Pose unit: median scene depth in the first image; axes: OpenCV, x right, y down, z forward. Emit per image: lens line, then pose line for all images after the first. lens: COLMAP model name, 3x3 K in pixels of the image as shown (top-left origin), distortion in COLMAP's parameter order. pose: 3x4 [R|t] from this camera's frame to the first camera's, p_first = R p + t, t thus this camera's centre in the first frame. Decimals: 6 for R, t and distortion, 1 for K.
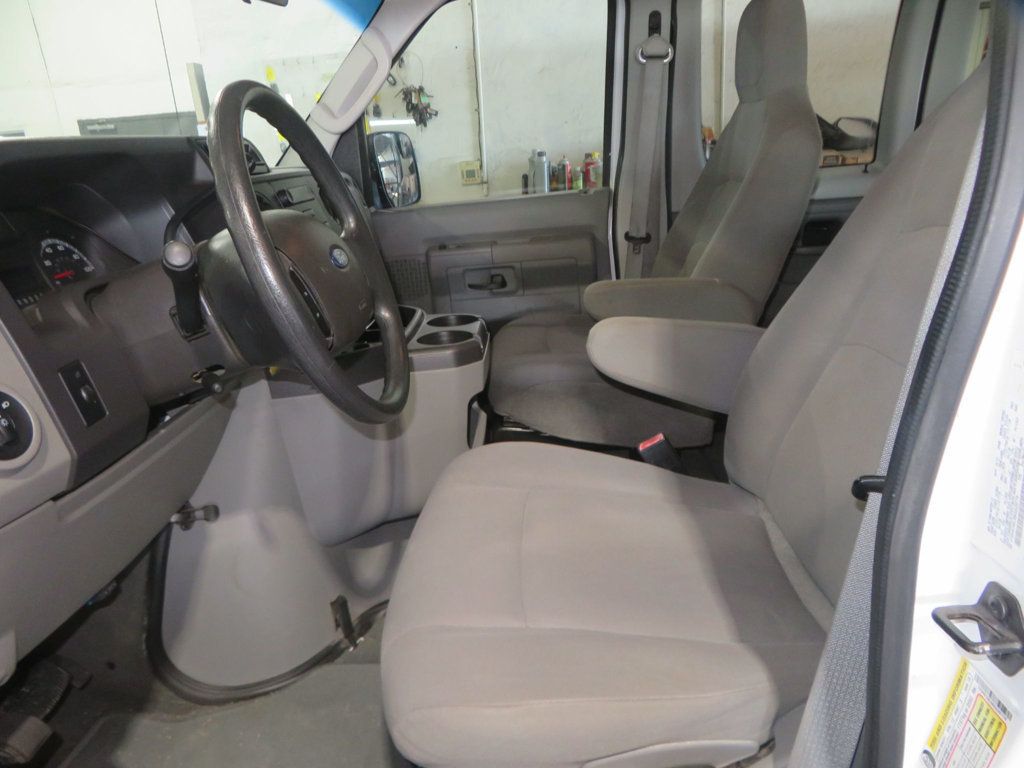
lens RADIAL K [[745.2, 0, 518.0], [0, 745.2, 379.0], [0, 0, 1]] dist [0.001599, 0.014688]
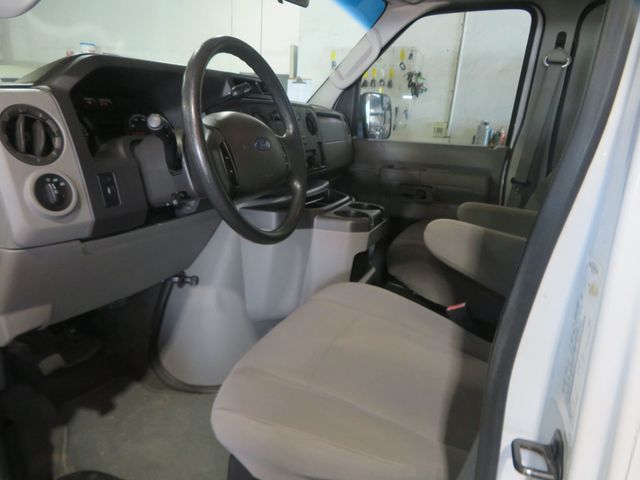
lens RADIAL K [[465.8, 0, 322.8], [0, 465.8, 242.2], [0, 0, 1]] dist [0.001599, 0.014688]
pose [[0.931056, 0.214890, -0.294886, 0.154277], [-0.223241, 0.974748, 0.005474, 0.011842], [0.288616, 0.060734, 0.955517, 0.021487]]
